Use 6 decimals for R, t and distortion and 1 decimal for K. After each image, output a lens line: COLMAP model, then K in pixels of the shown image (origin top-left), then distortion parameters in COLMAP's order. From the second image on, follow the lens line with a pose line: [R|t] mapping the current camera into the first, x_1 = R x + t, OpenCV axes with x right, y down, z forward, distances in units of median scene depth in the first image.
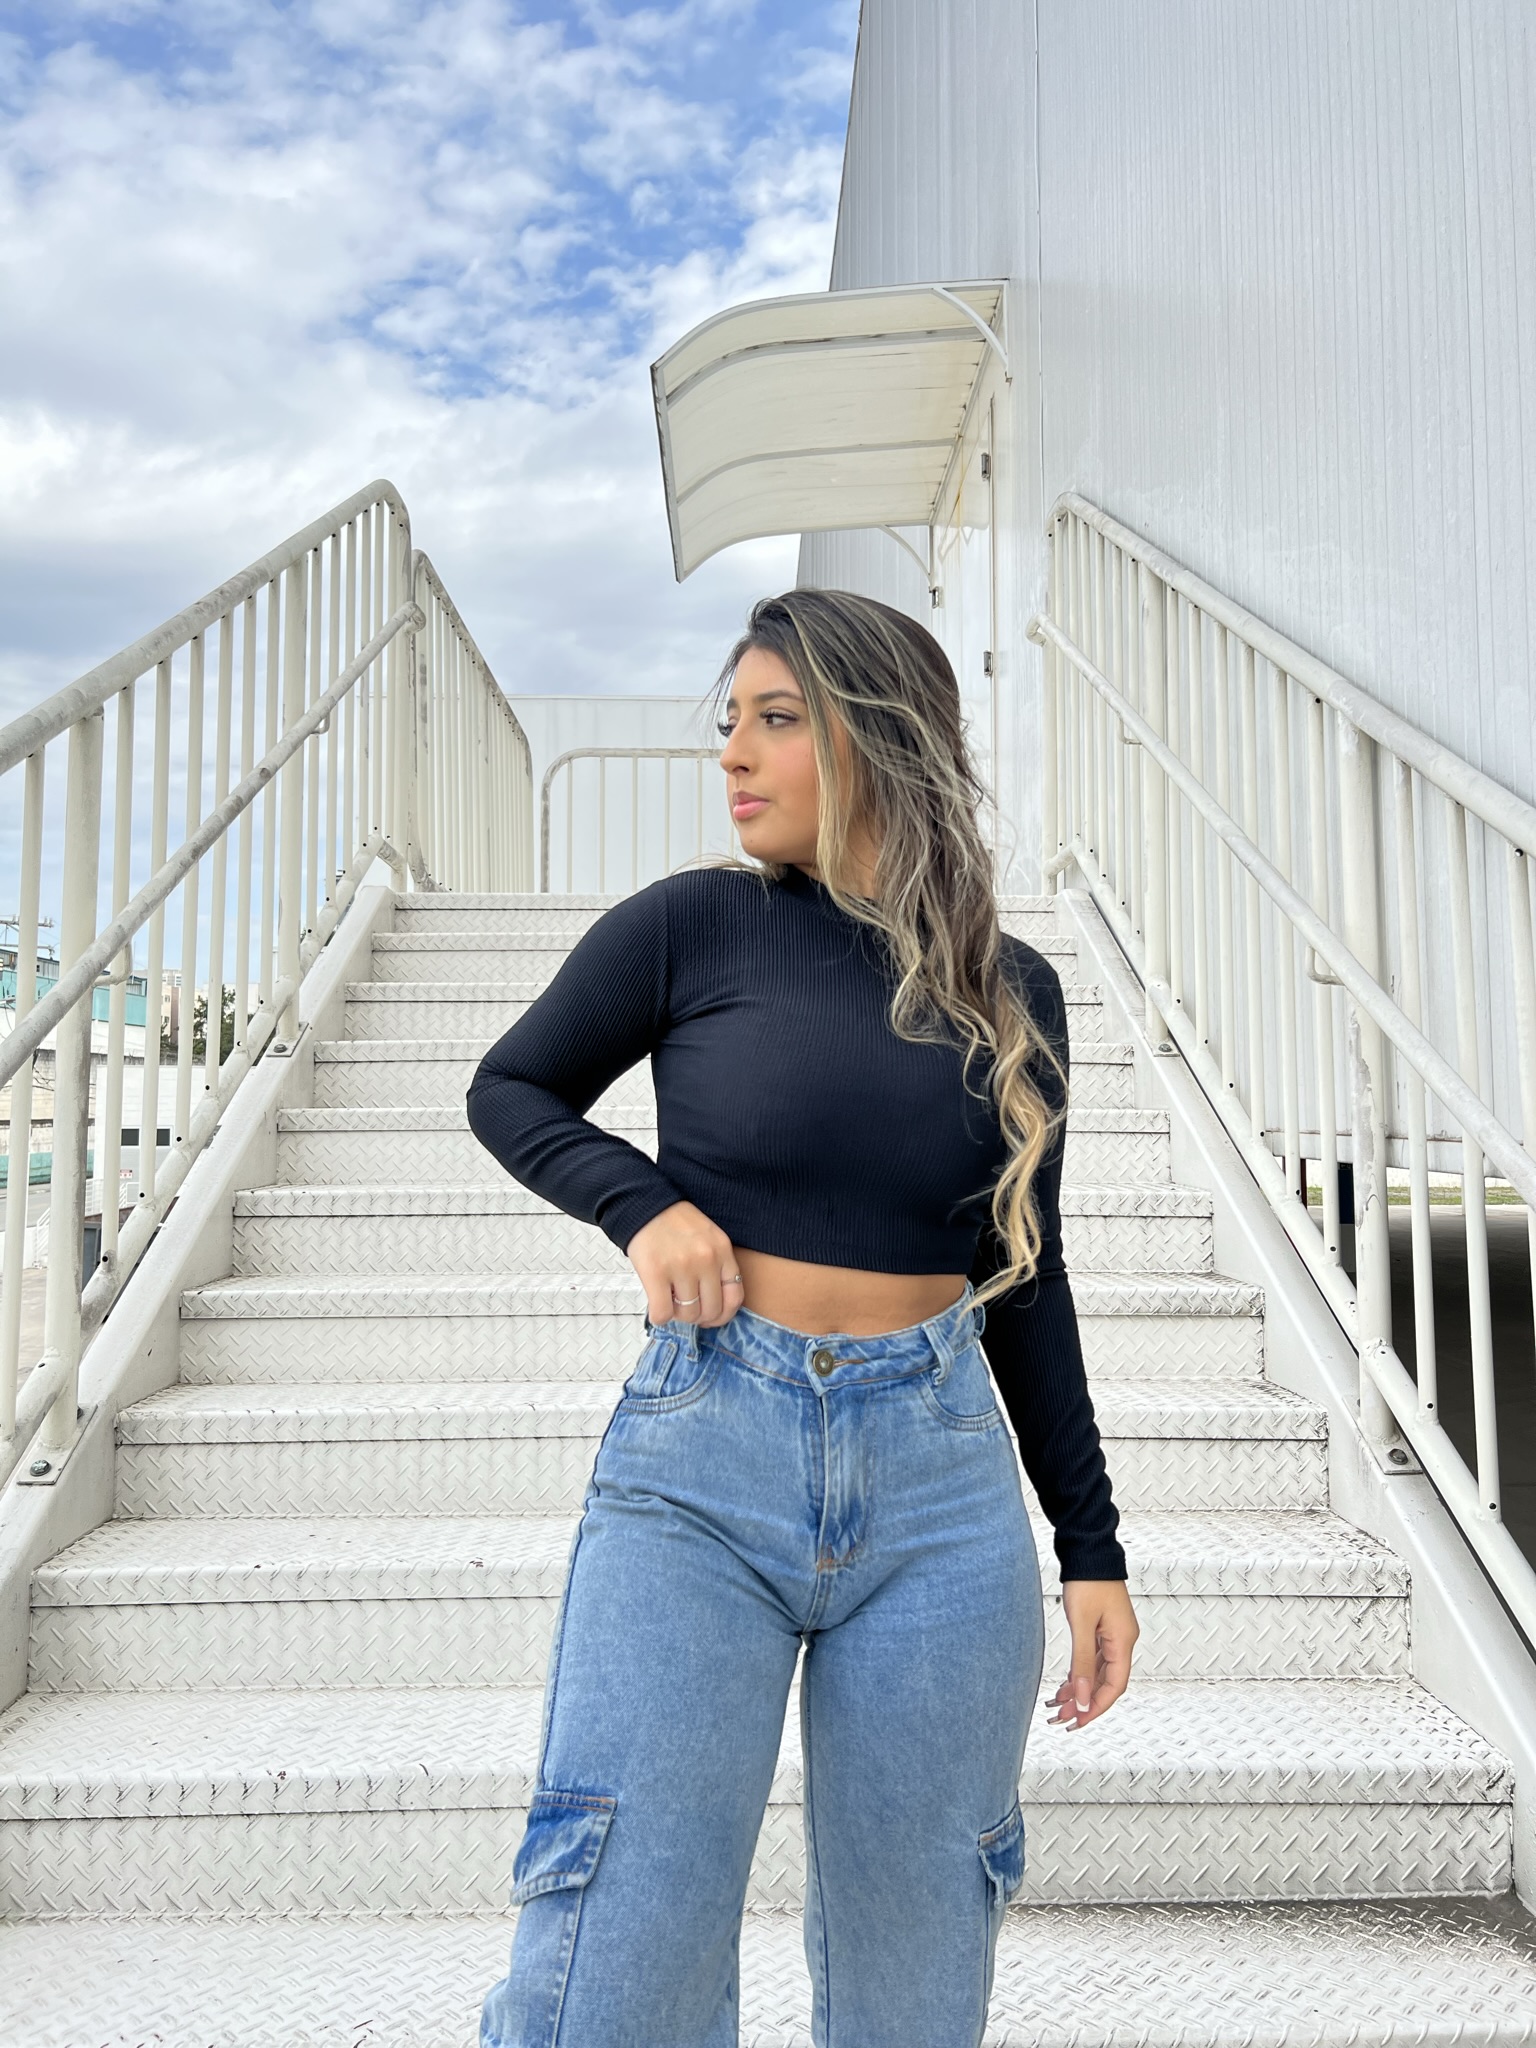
lens RADIAL K [[1546.2, 0, 768.2], [0, 1546.2, 1002.2], [0, 0, 1]] dist [0.053238, -0.067492]
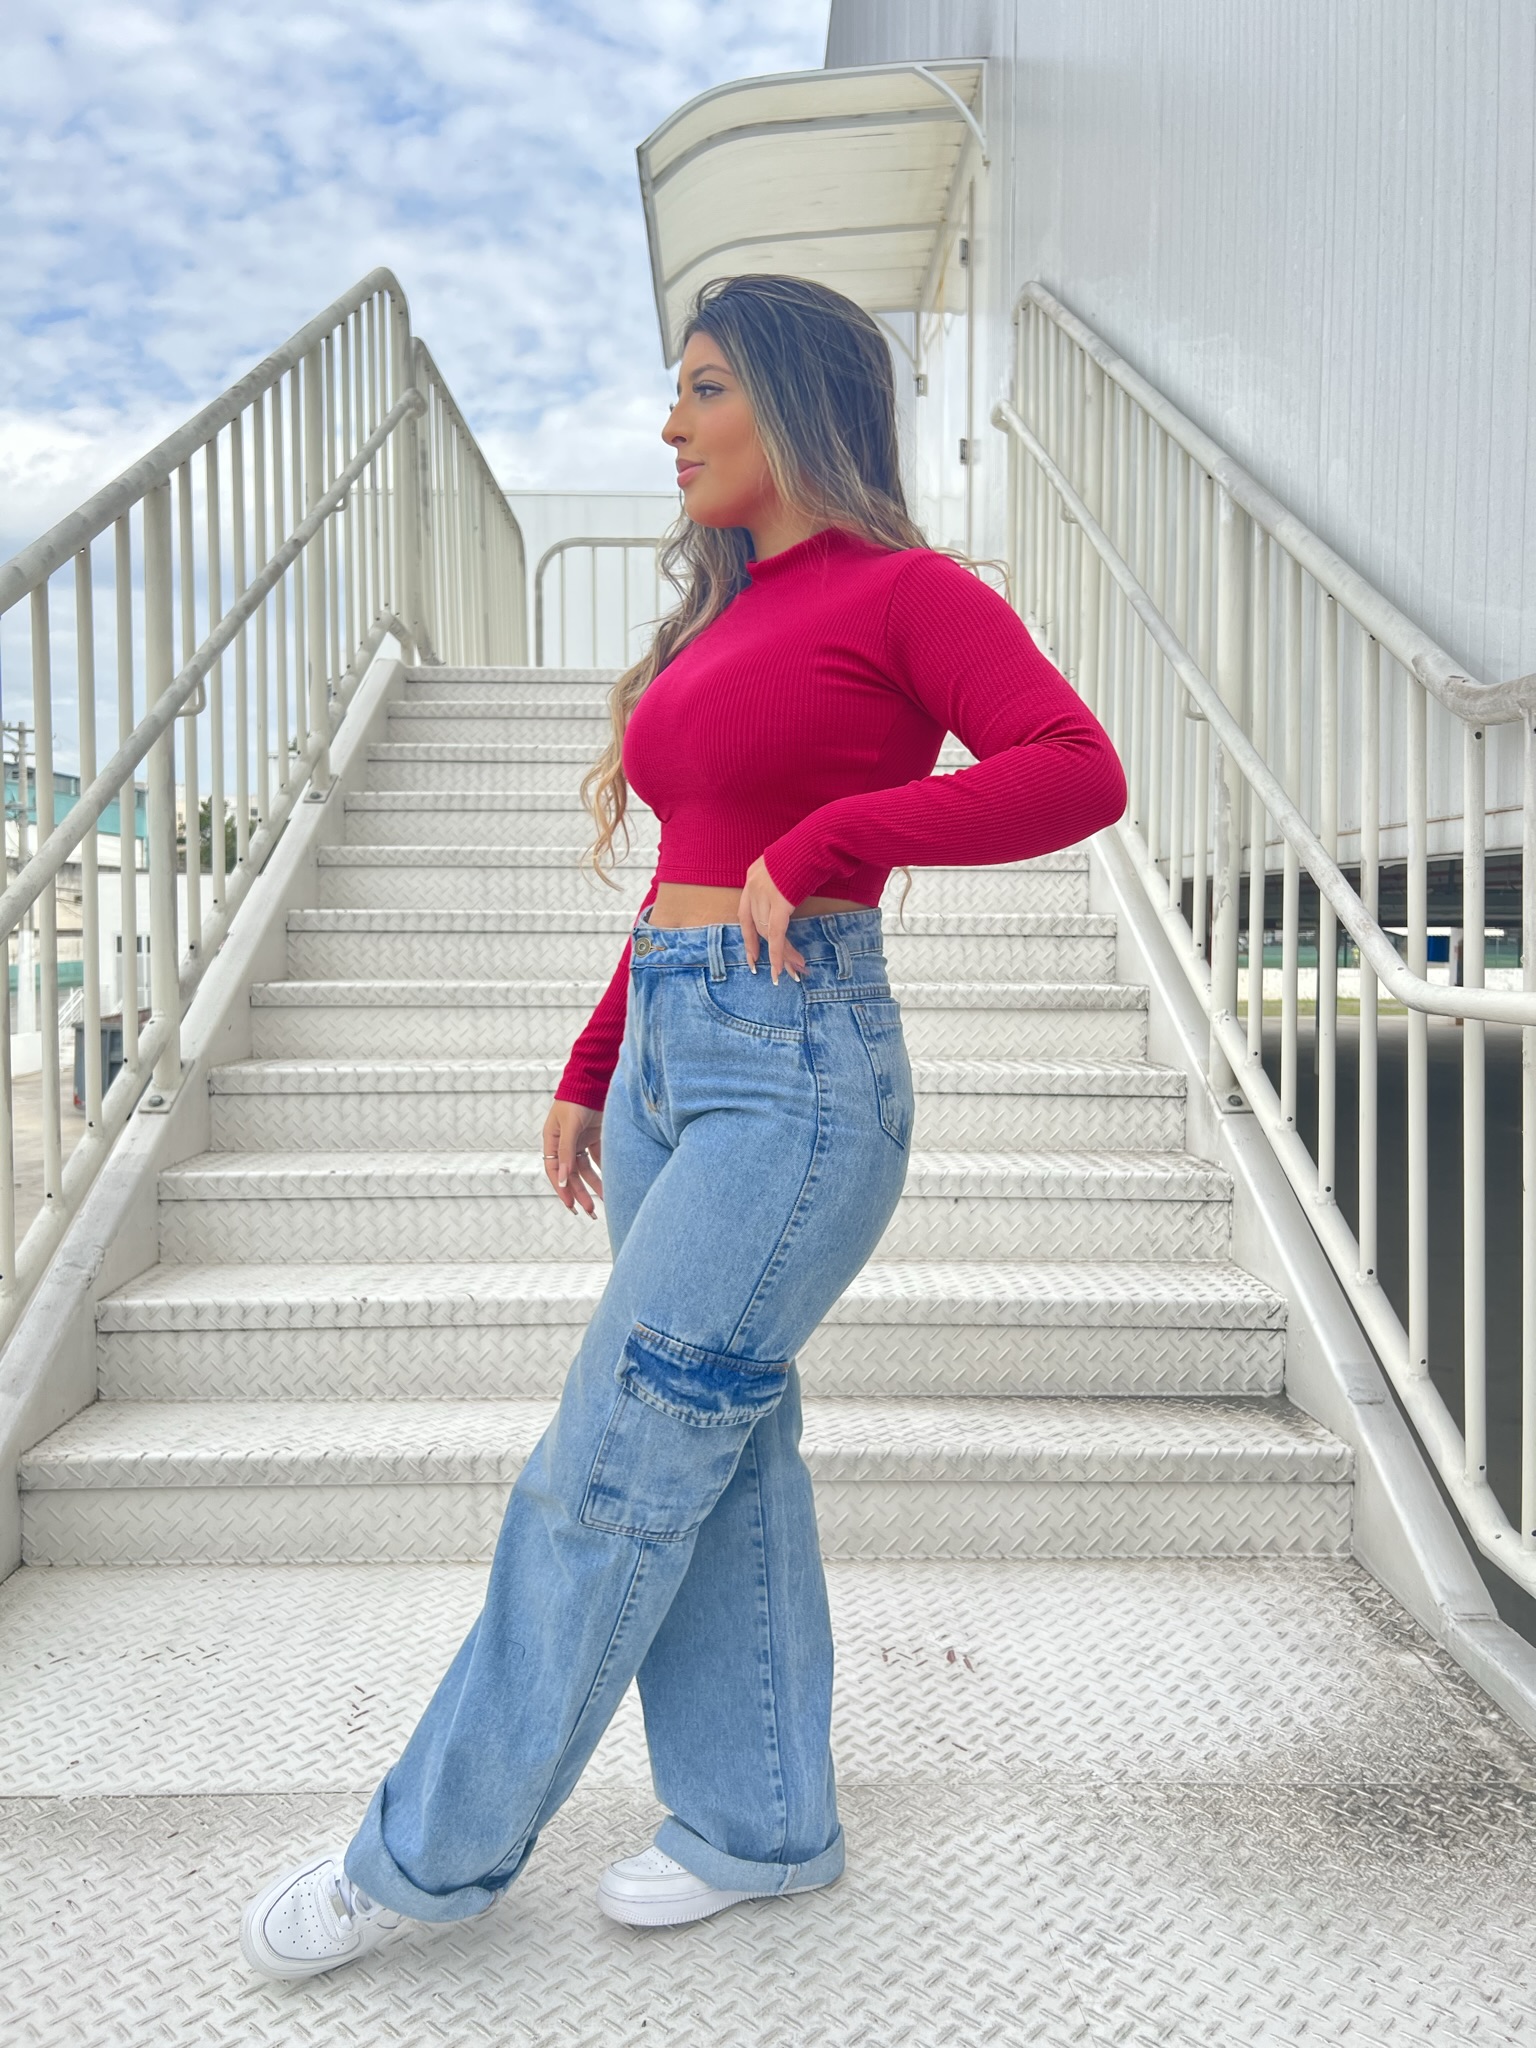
lens RADIAL K [[1557.9, 0, 764.0], [0, 1557.9, 1022.0], [0, 0, 1]] dist [0.062944, -0.094709]
pose [[0.999997, 0.002517, -0.000757, 0.026573], [-0.002399, 0.991724, 0.128363, 0.069257], [0.001074, -0.128361, 0.991727, -0.248392]]
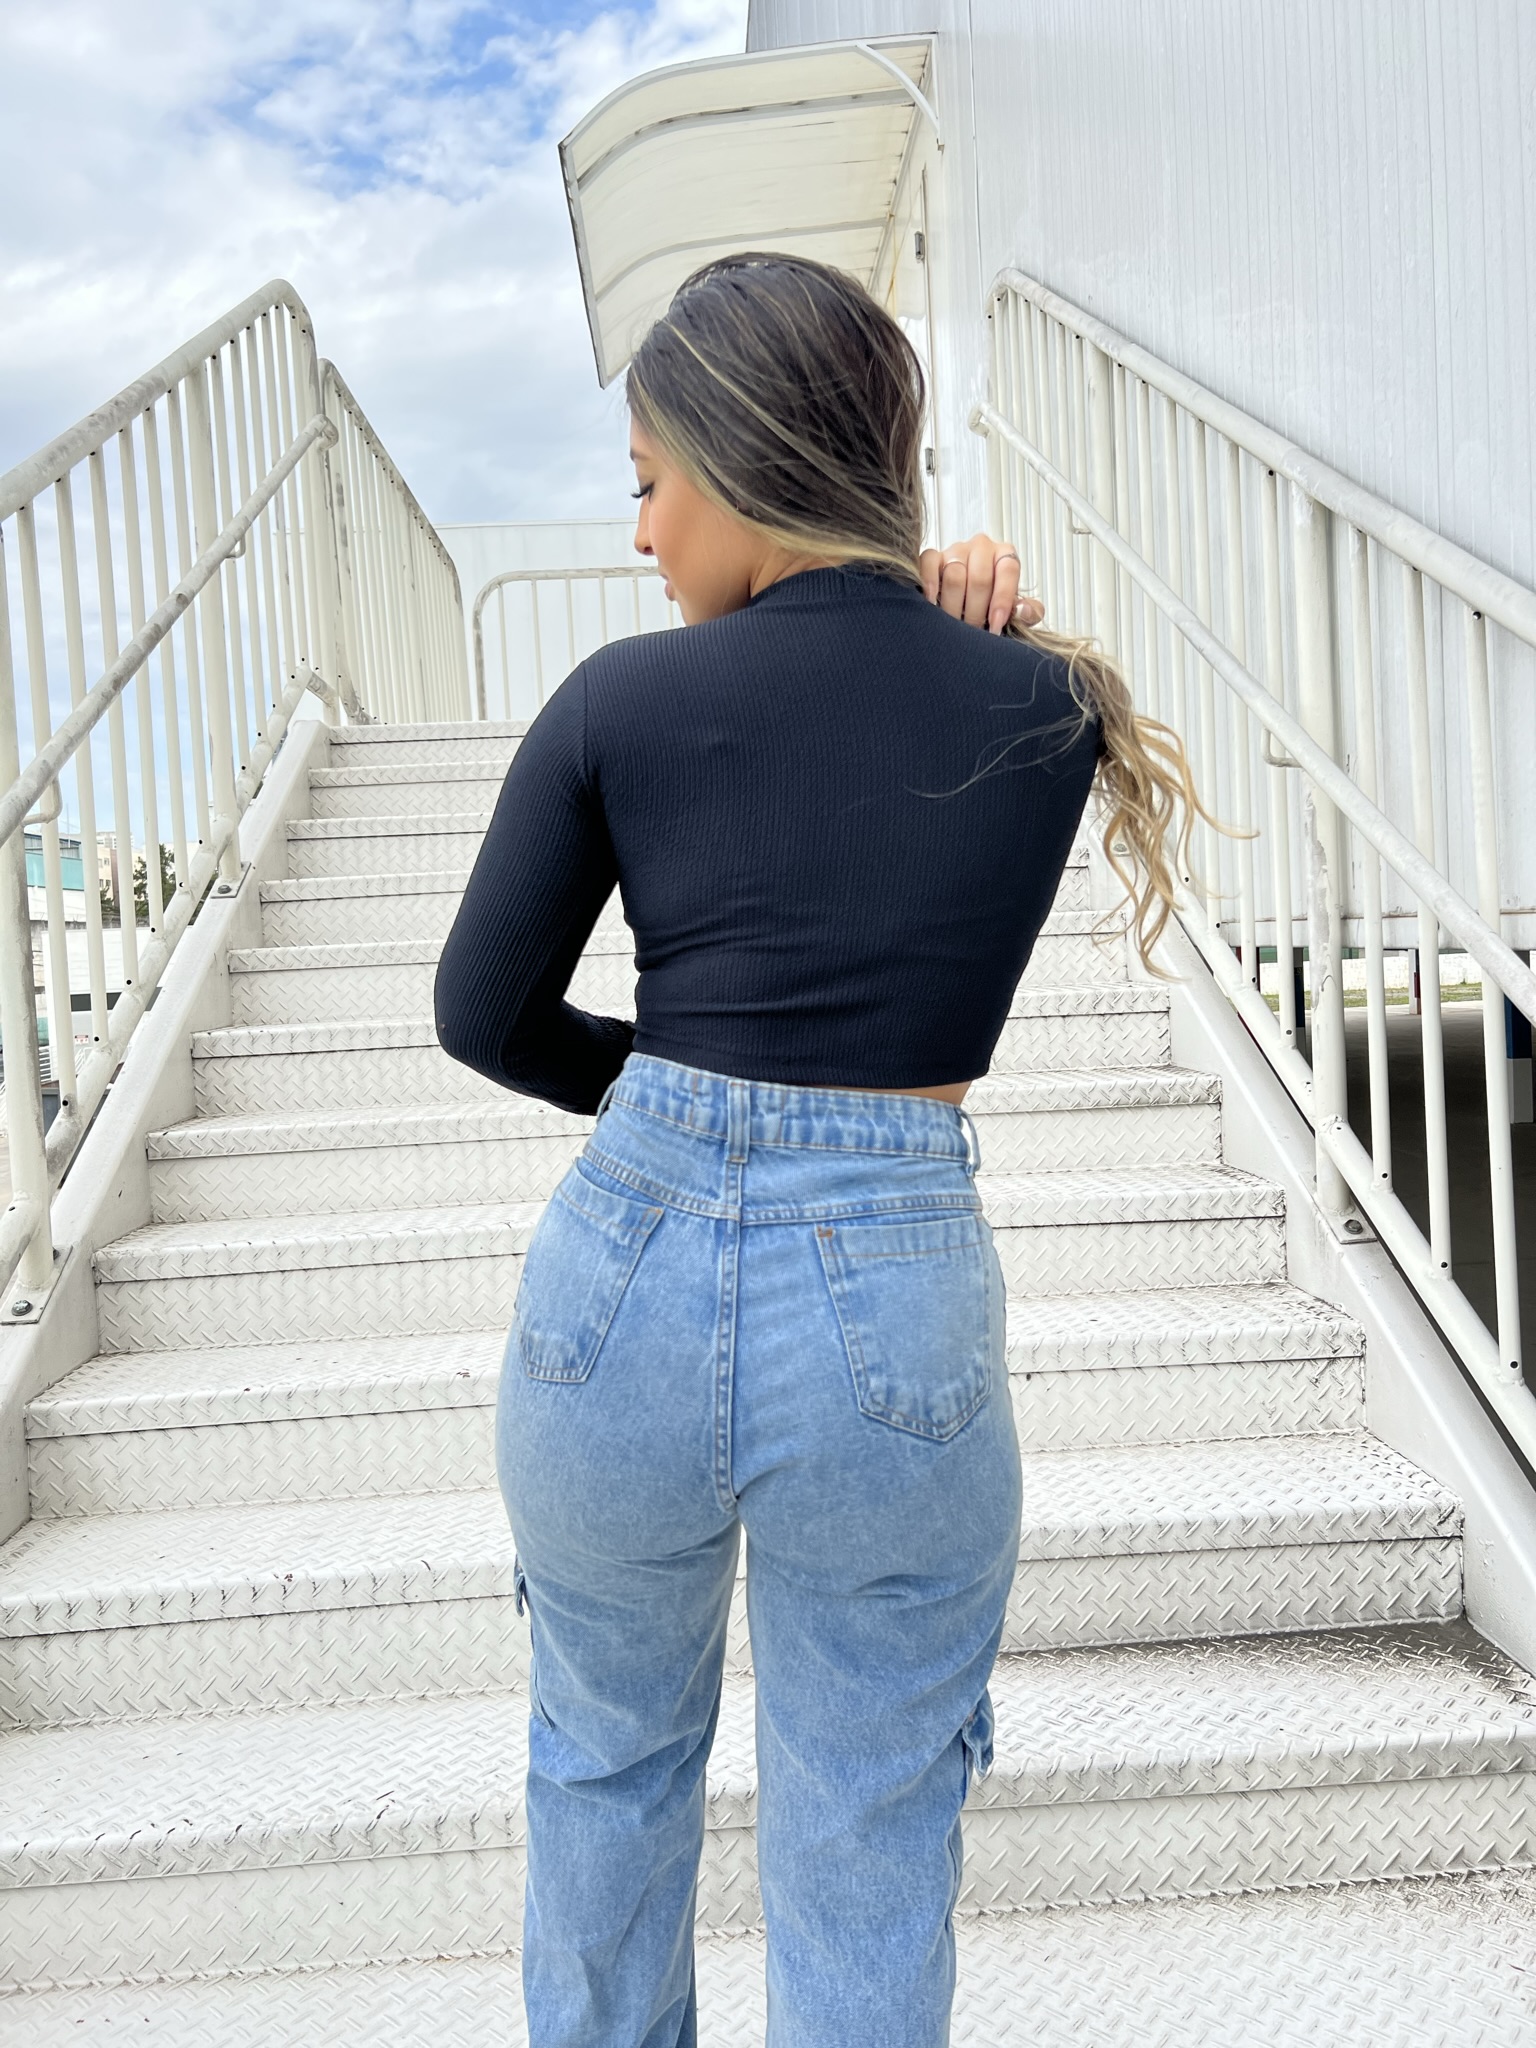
lens RADIAL K [[1548.7, 0, 767.4], [0, 1548.7, 1025.3], [0, 0, 1]] dist [0.039920, -0.041322]
pose [[0.998421, -0.049817, 0.025939, -0.002497], [0.046314, 0.991504, 0.121552, 0.017006], [-0.031774, -0.120159, 0.992246, 0.007049]]
